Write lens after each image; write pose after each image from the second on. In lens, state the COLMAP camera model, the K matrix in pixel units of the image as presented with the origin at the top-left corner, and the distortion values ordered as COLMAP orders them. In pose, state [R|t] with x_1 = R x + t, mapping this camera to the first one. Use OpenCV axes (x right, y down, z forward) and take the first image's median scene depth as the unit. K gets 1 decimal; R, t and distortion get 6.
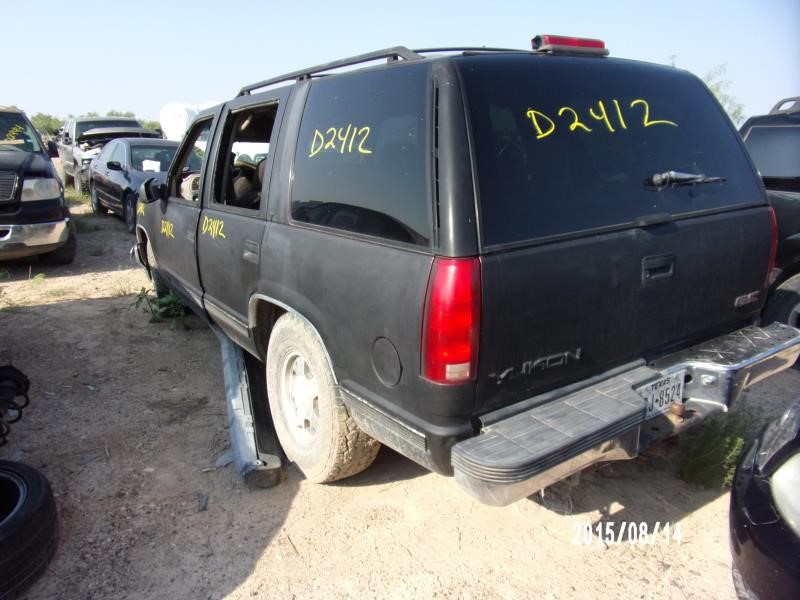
lens RADIAL K [[594.8, 0, 387.3], [0, 594.8, 300.9], [0, 0, 1]] dist [-0.011100, 0.000717]
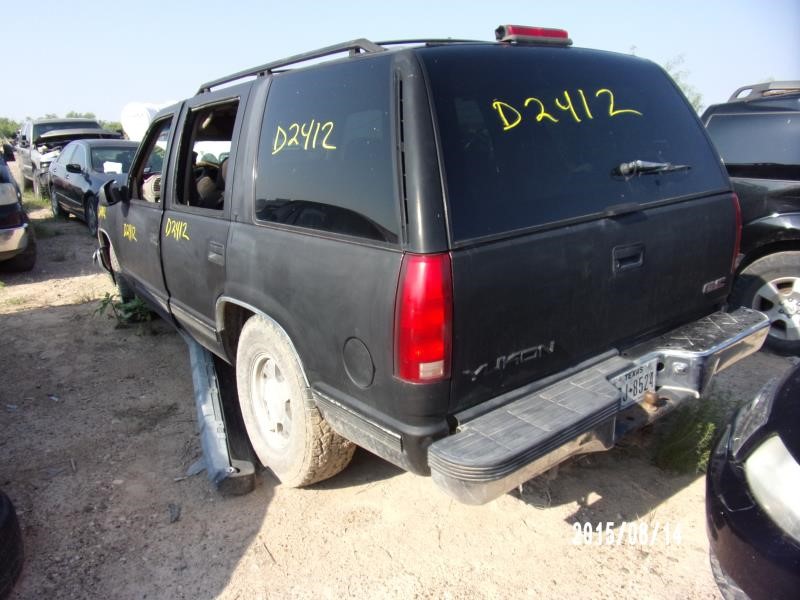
lens RADIAL K [[594.8, 0, 387.3], [0, 594.8, 300.9], [0, 0, 1]] dist [-0.011100, 0.000717]
pose [[0.998337, -0.034016, 0.046532, 0.003007], [0.033700, 0.999403, 0.007561, -0.003550], [-0.046761, -0.005981, 0.998888, 0.018945]]
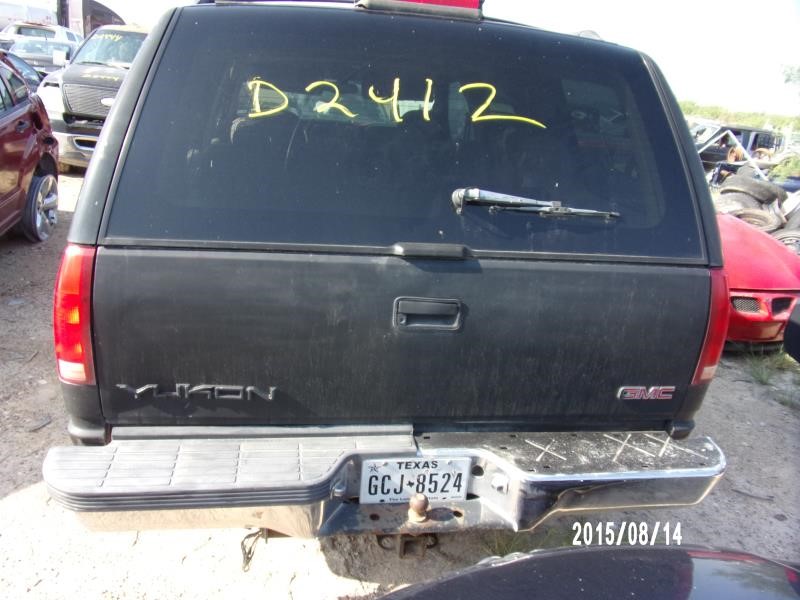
lens RADIAL K [[594.8, 0, 387.3], [0, 594.8, 300.9], [0, 0, 1]] dist [-0.011100, 0.000717]
pose [[0.899847, 0.239686, -0.364453, 0.620821], [-0.213706, 0.970608, 0.110684, -0.132361], [0.380270, -0.021713, 0.924621, 0.273511]]
